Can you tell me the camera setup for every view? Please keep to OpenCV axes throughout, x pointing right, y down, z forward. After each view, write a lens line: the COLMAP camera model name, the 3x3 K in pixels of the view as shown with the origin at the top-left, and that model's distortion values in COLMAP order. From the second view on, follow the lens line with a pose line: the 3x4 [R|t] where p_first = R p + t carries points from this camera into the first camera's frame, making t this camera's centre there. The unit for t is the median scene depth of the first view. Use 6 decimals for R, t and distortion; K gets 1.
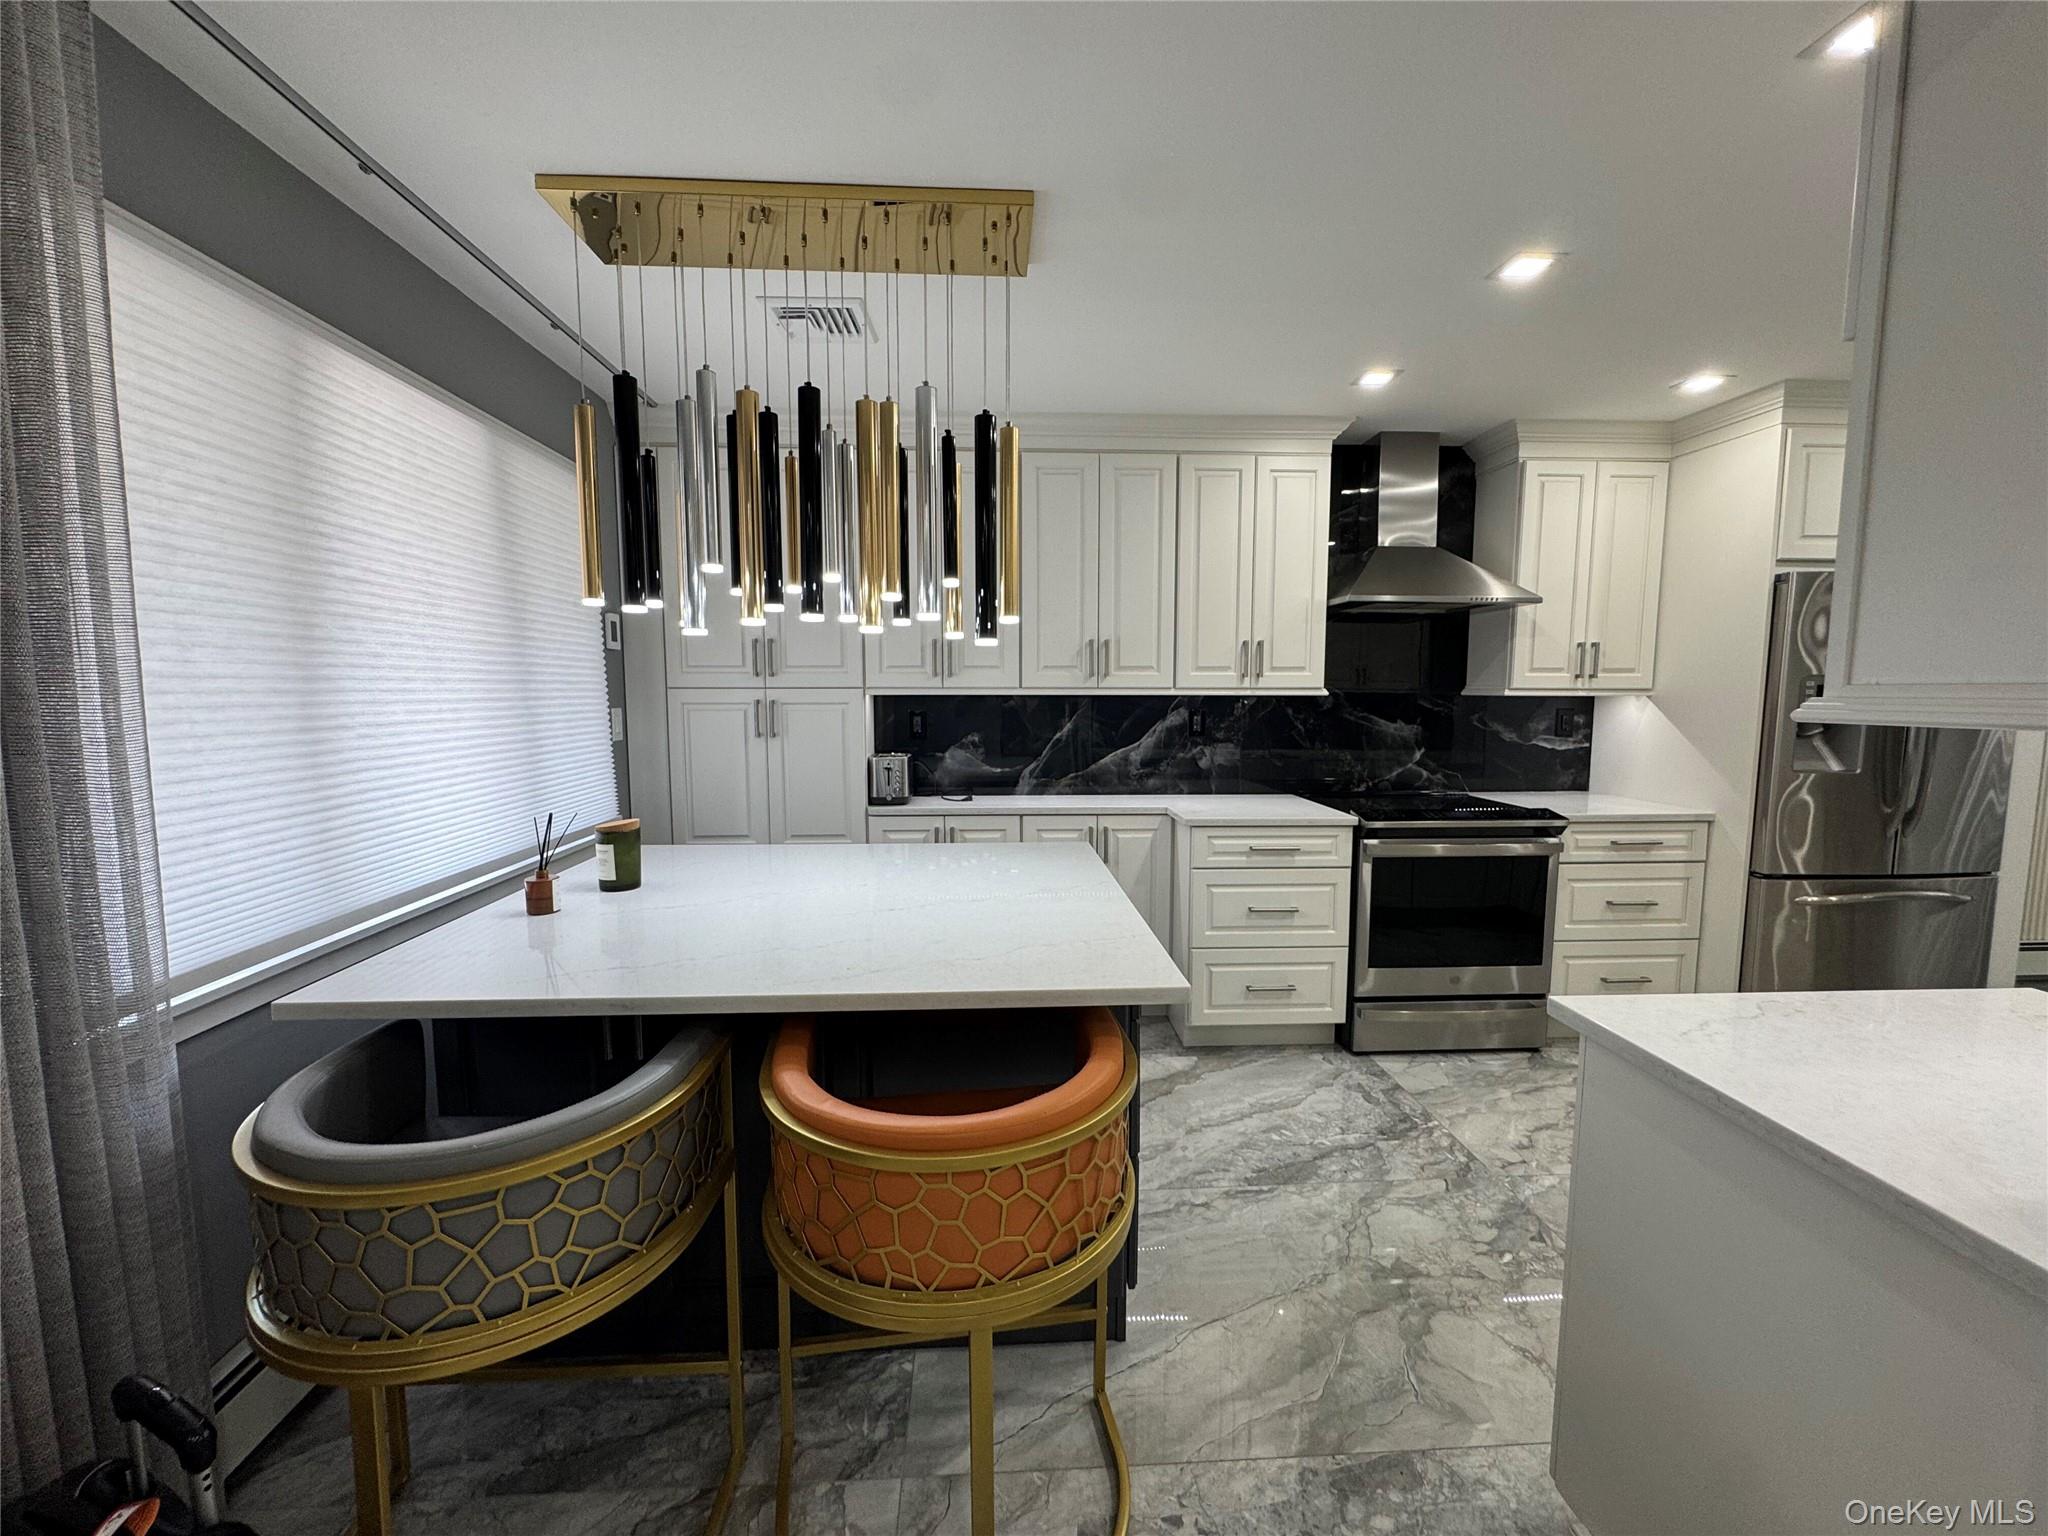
lens RADIAL K [[820.2, 0, 1024.0], [0, 820.2, 768.0], [0, 0, 1]] dist [-0.002285, 0.000121]
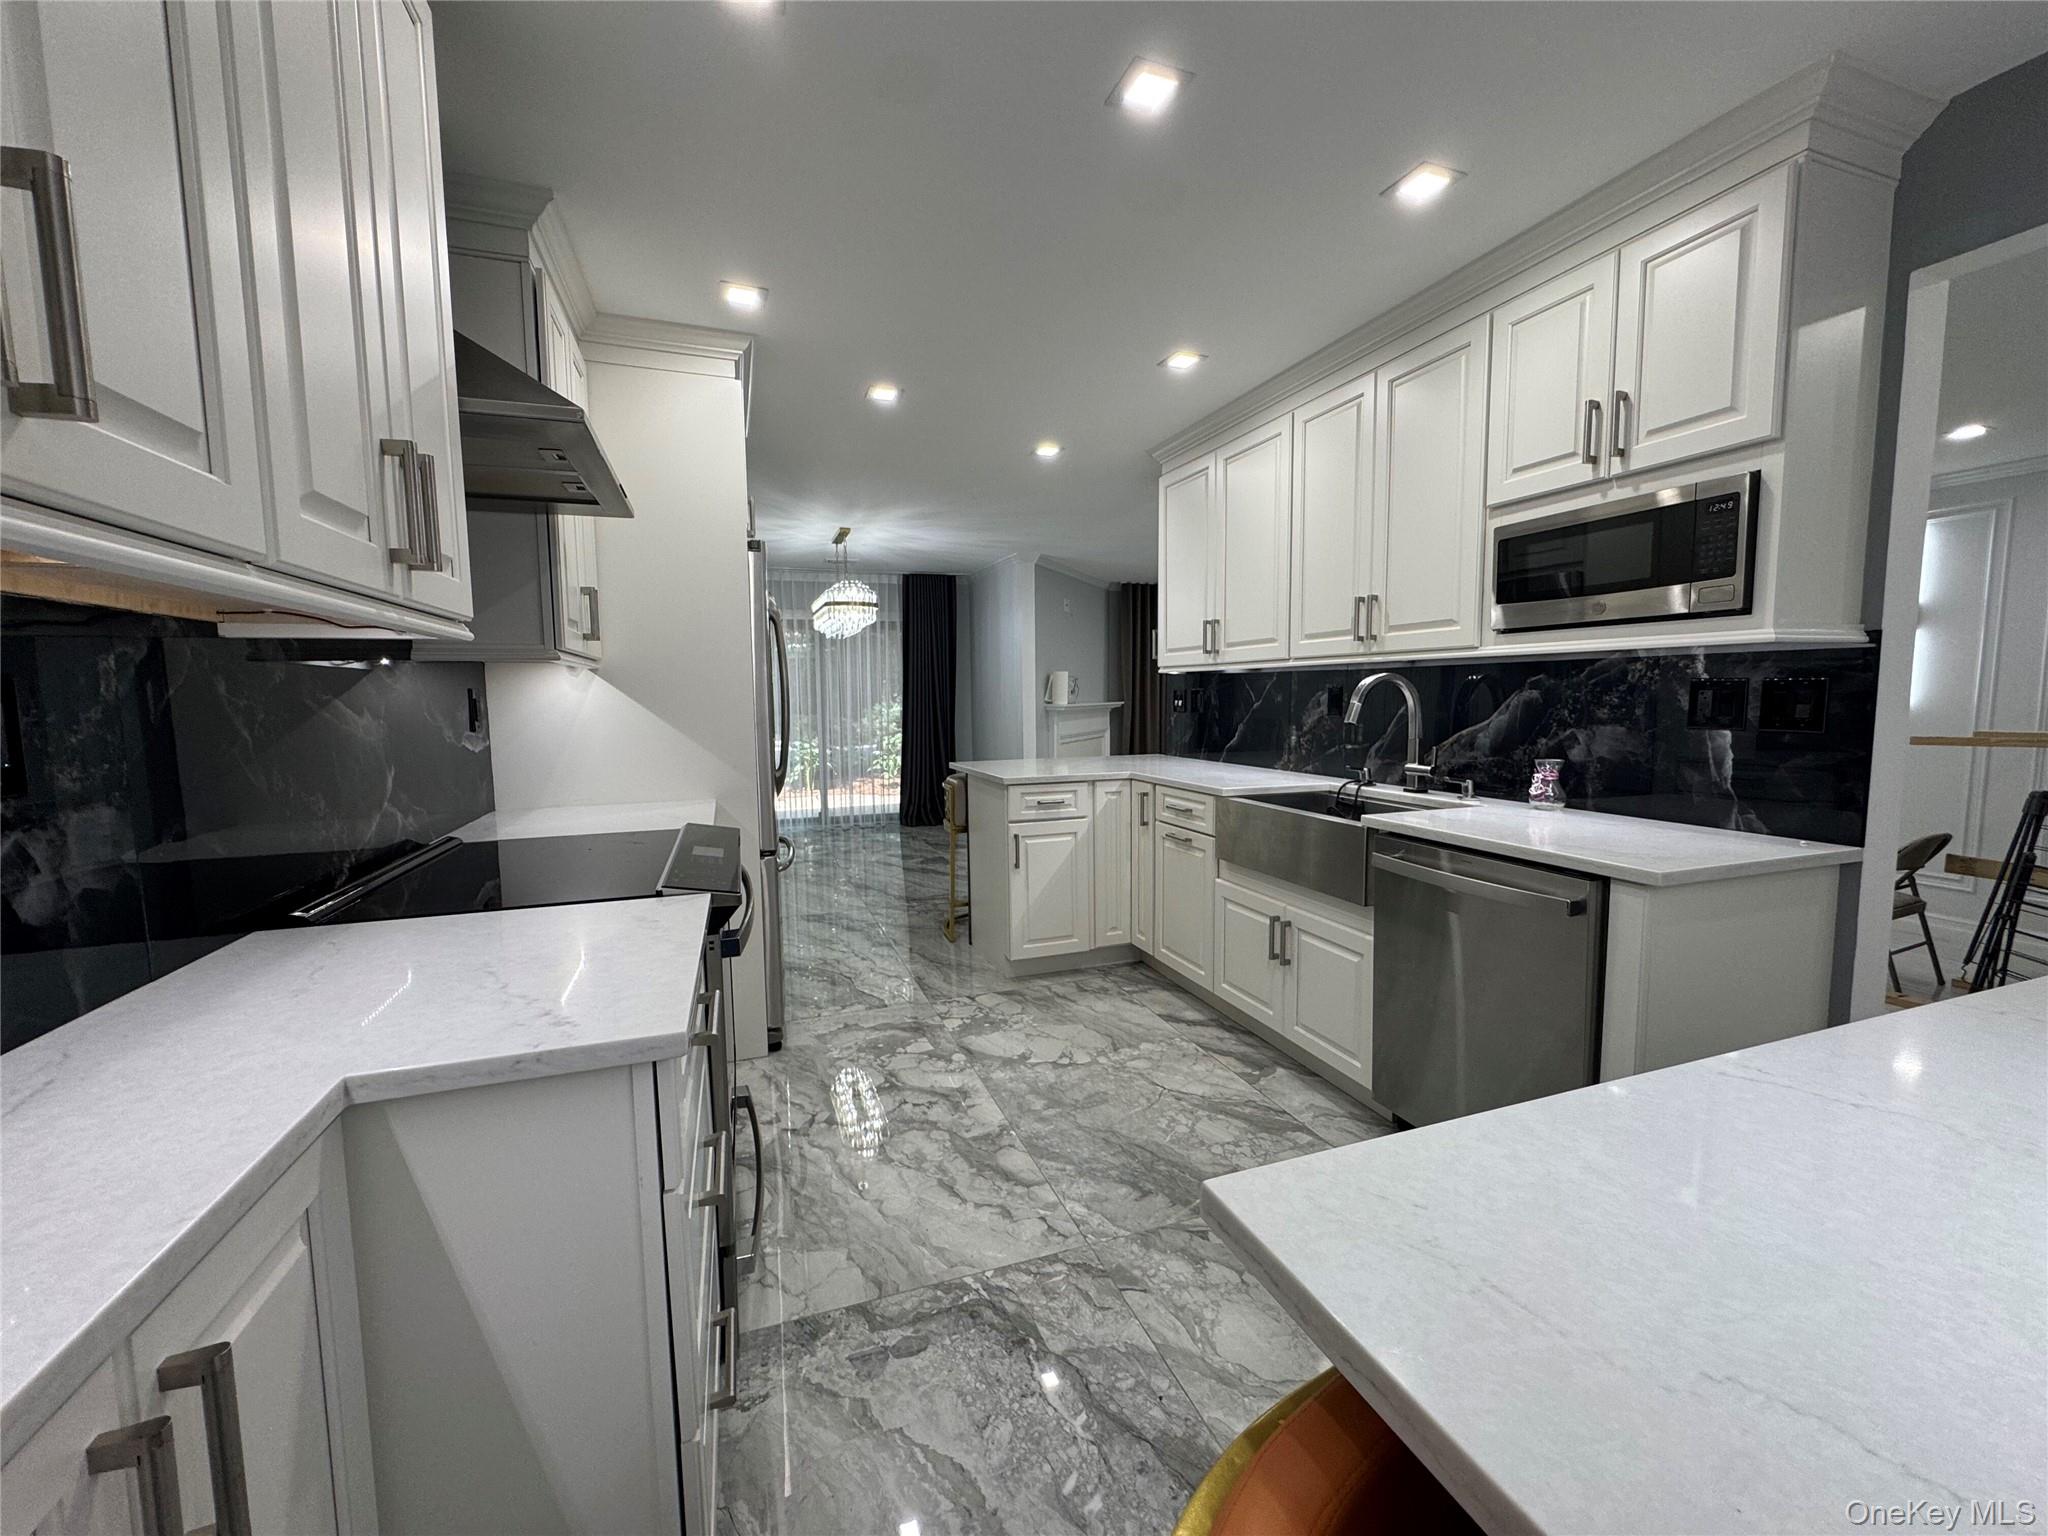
lens RADIAL K [[820.2, 0, 1024.0], [0, 820.2, 768.0], [0, 0, 1]] dist [-0.002285, 0.000121]
pose [[-0.285568, -0.084538, 0.954623, -0.097077], [0.104765, 0.987378, 0.118778, -0.047973], [-0.952615, 0.133930, -0.273107, 0.886870]]
